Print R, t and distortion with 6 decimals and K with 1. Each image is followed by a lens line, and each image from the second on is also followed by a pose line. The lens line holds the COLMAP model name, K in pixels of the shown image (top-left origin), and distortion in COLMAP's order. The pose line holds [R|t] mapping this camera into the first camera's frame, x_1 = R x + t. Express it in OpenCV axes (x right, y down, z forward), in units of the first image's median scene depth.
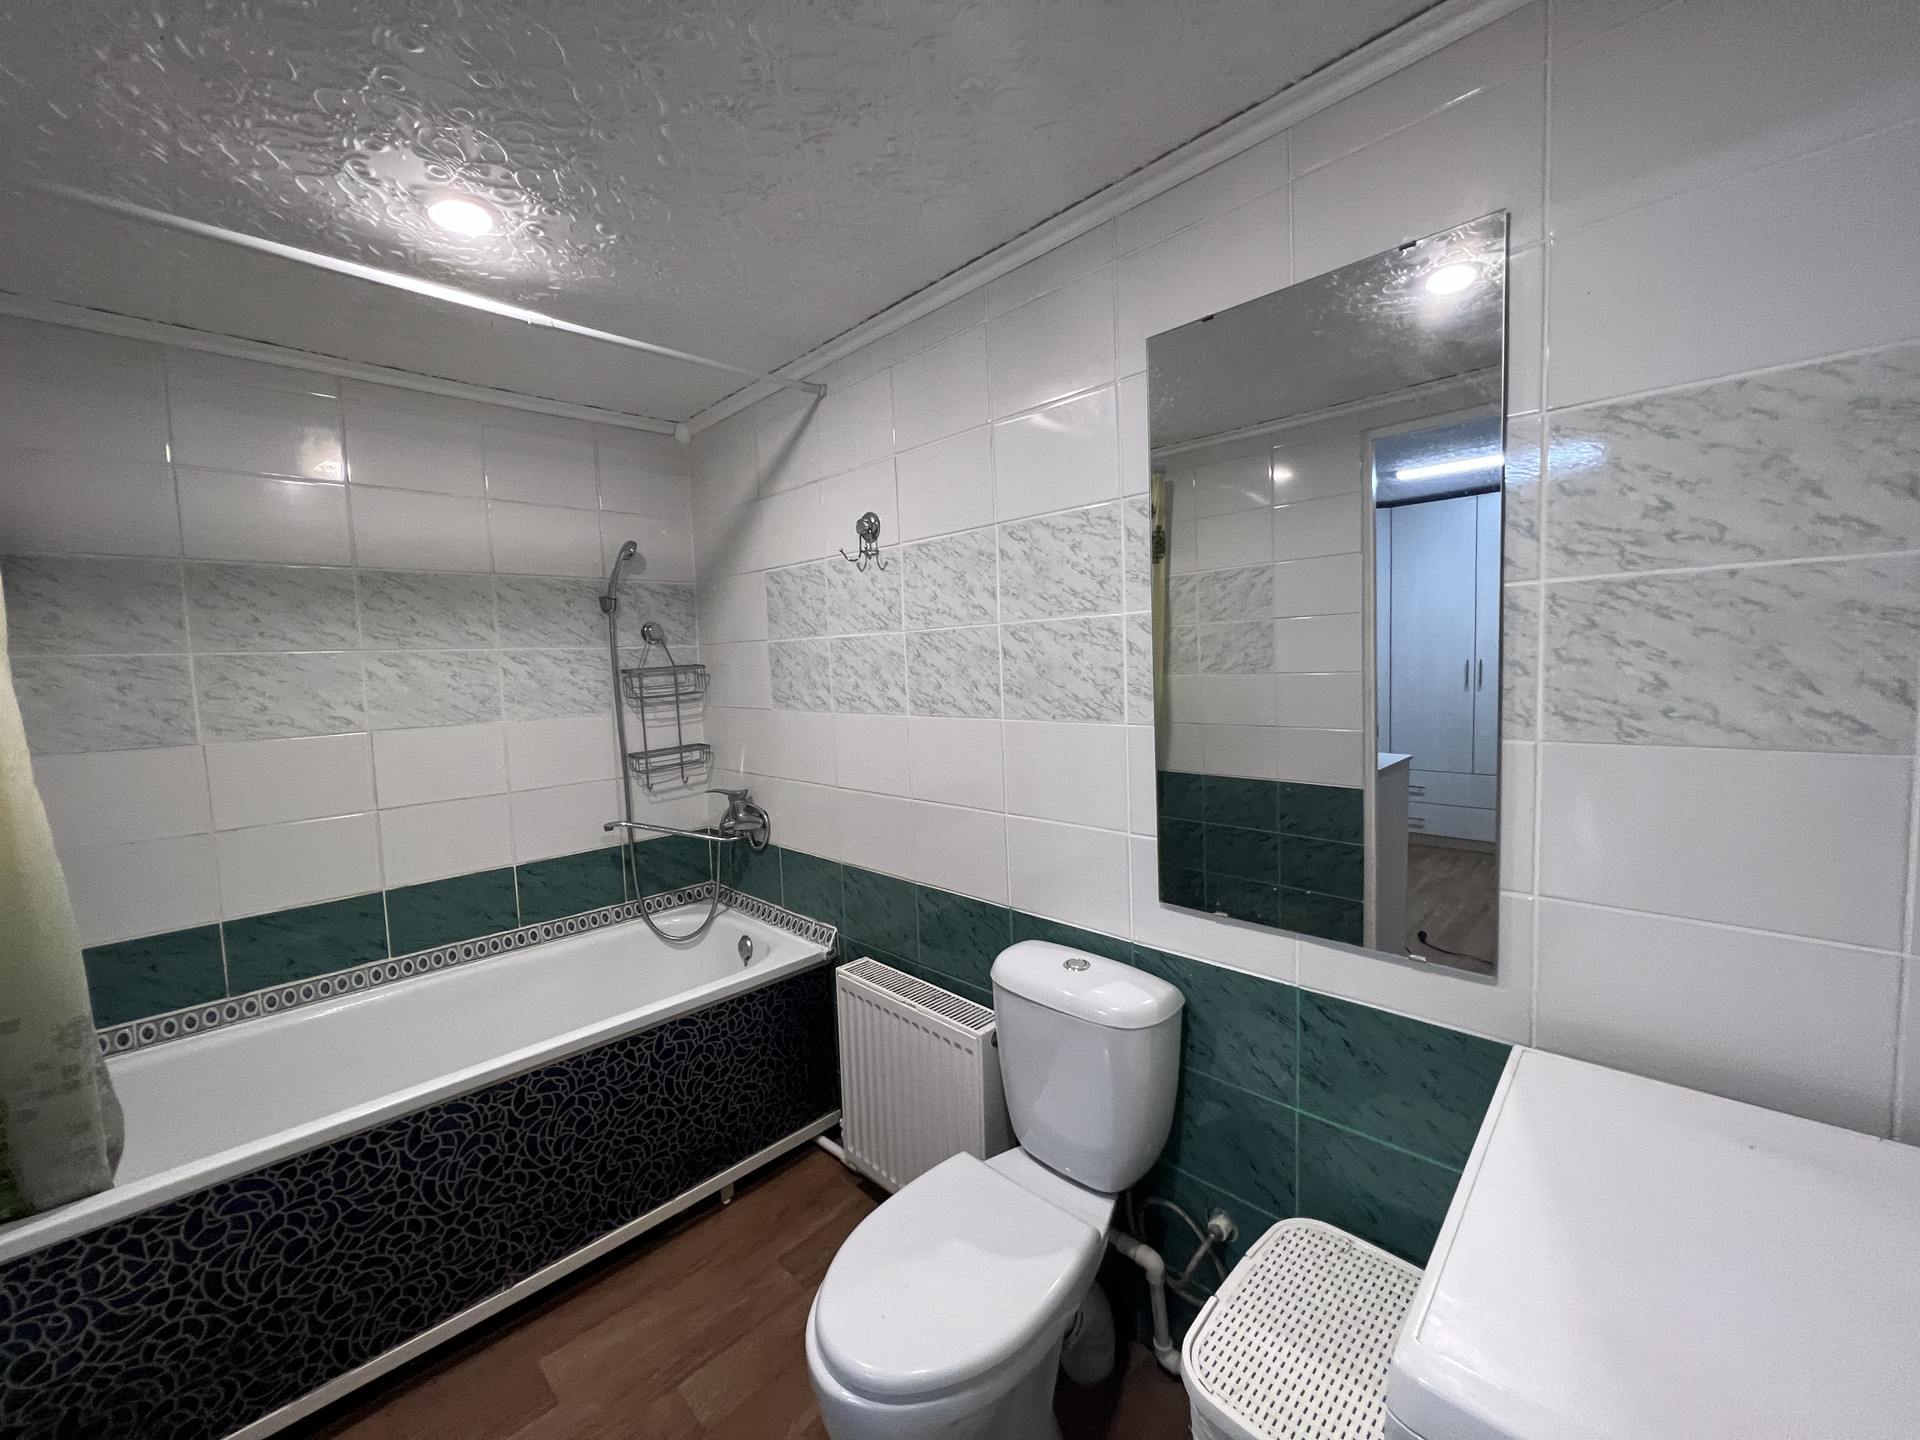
lens RADIAL K [[759.4, 0, 957.3], [0, 759.4, 715.7], [0, 0, 1]] dist [-0.003249, 0.000277]
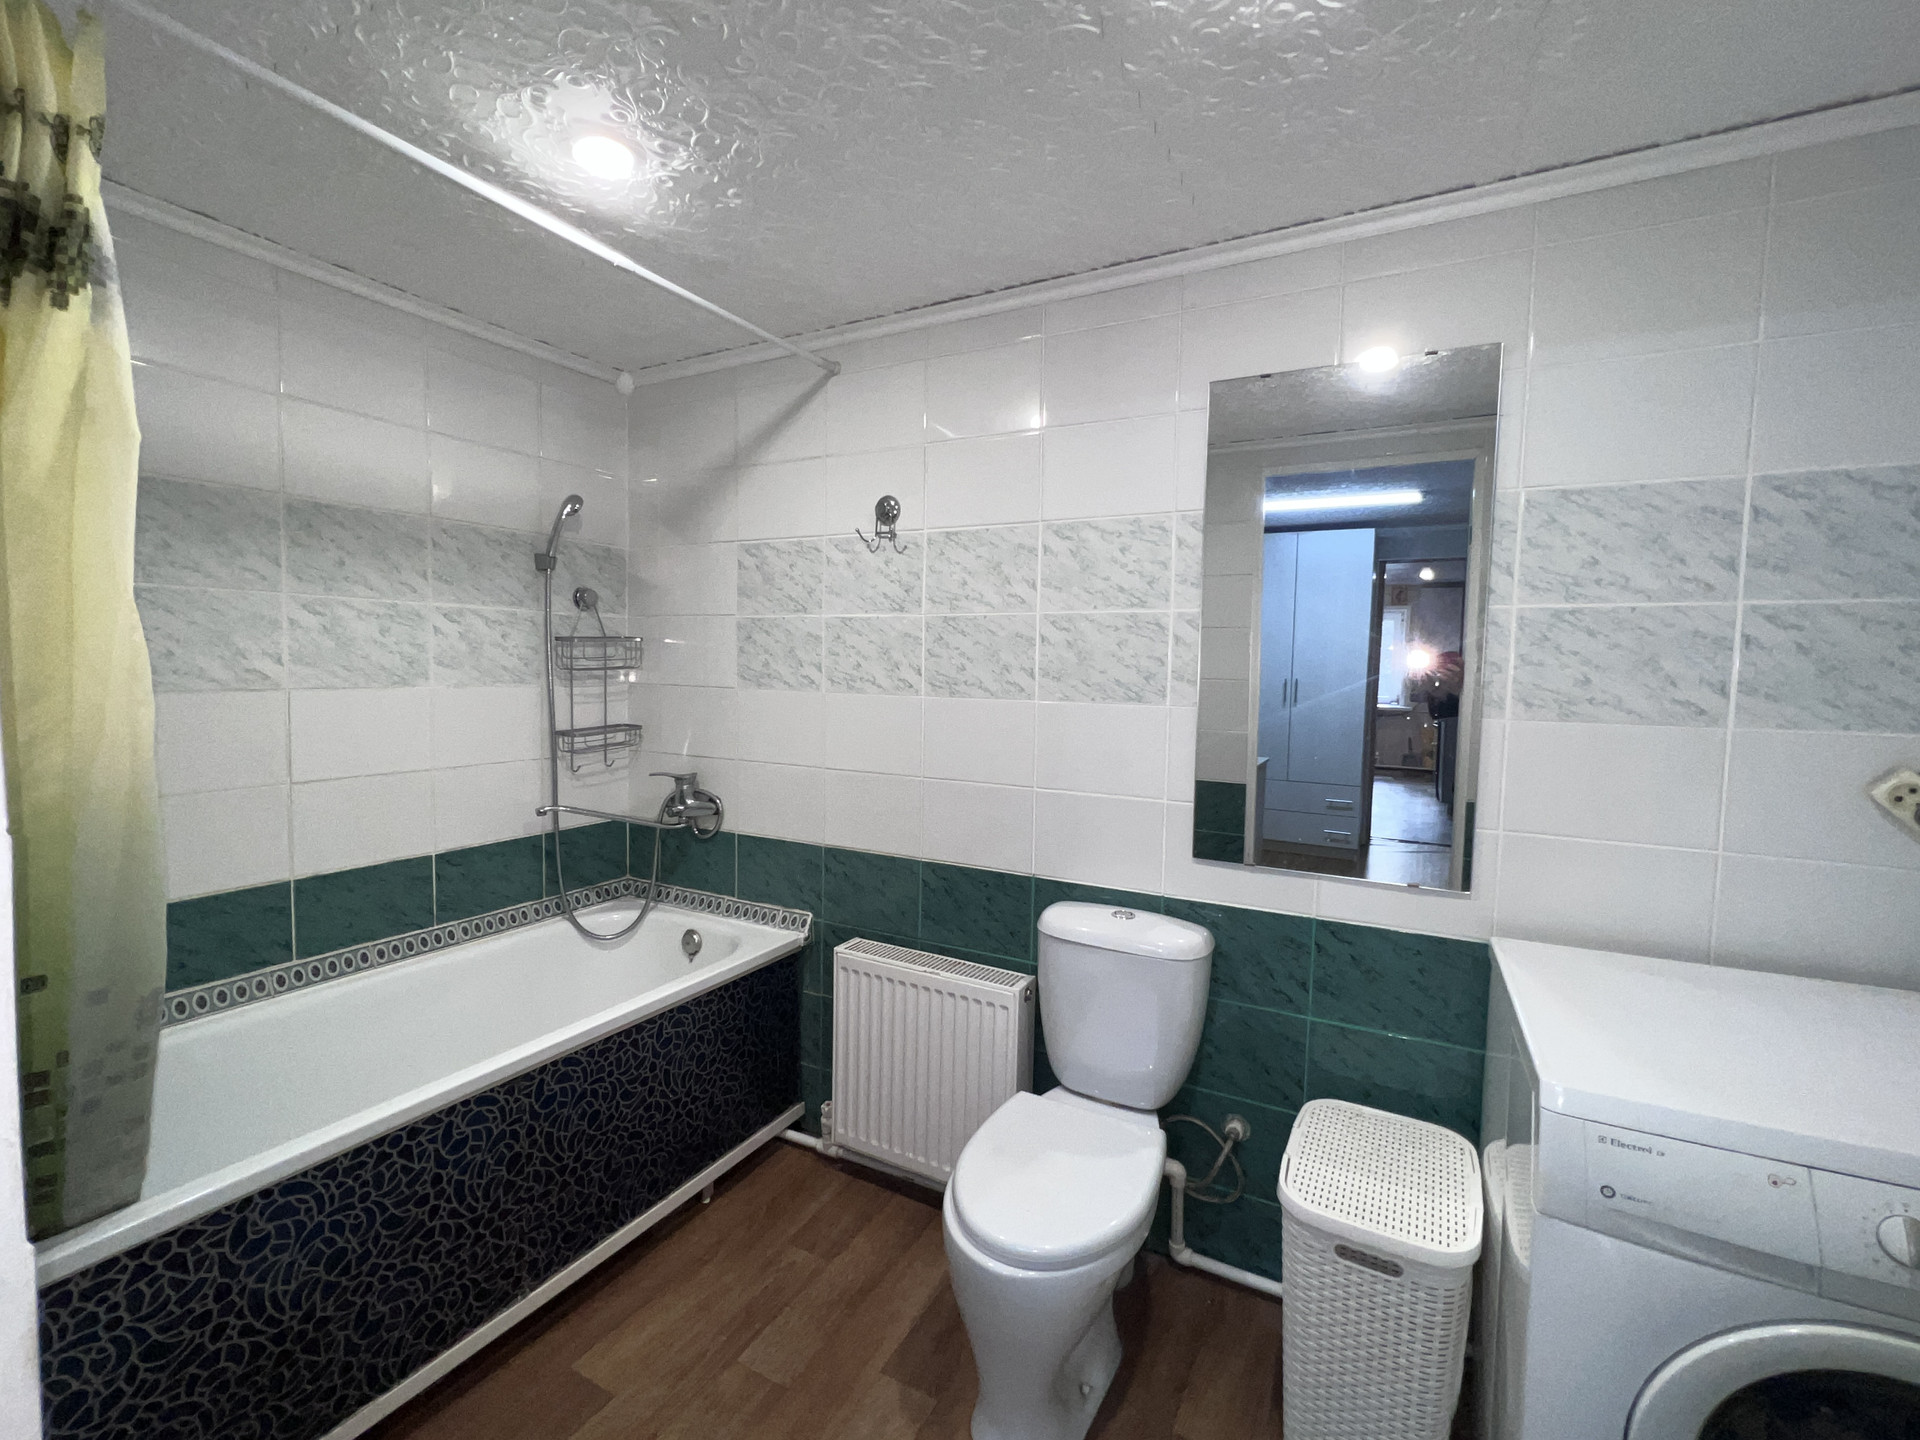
lens RADIAL K [[838.1, 0, 961.8], [0, 838.1, 716.6], [0, 0, 1]] dist [-0.004855, 0.001170]
pose [[0.958569, 0.035145, 0.282685, -0.407152], [-0.031733, 0.999358, -0.016643, 0.054368], [-0.283089, 0.006983, 0.959068, -0.128179]]
